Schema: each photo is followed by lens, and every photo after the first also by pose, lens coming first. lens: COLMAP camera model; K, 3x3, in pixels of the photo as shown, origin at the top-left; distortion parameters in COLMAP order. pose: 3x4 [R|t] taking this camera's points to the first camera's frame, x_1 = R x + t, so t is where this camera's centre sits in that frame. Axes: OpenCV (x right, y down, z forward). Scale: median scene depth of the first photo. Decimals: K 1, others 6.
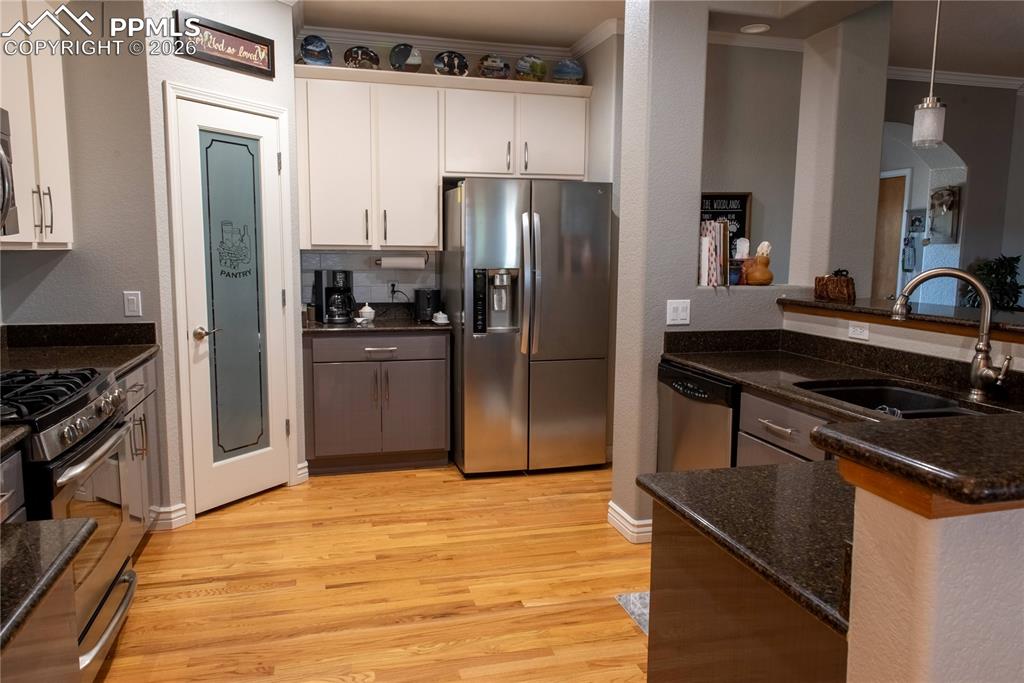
lens RADIAL K [[719.5, 0, 512.0], [0, 719.5, 341.5], [0, 0, 1]] dist [0.005007, -0.002662]
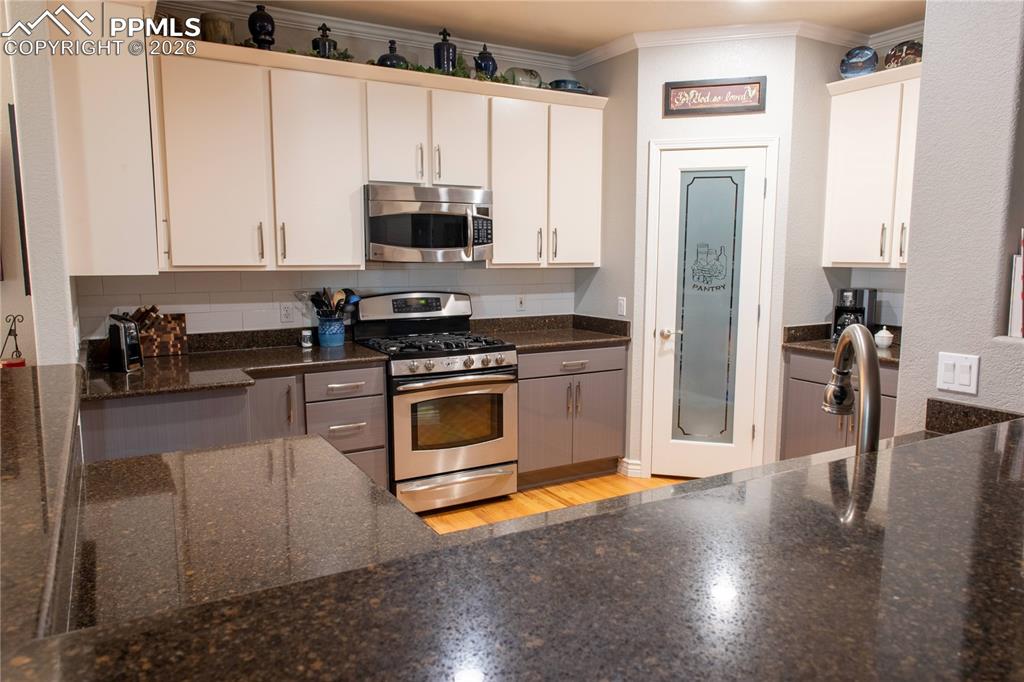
lens RADIAL K [[719.5, 0, 512.0], [0, 719.5, 341.0], [0, 0, 1]] dist [0.005007, -0.002662]
pose [[0.257055, 0.110121, -0.960102, 0.700530], [-0.116662, 0.989757, 0.082288, -0.070335], [0.959329, 0.090855, 0.267269, 0.399158]]
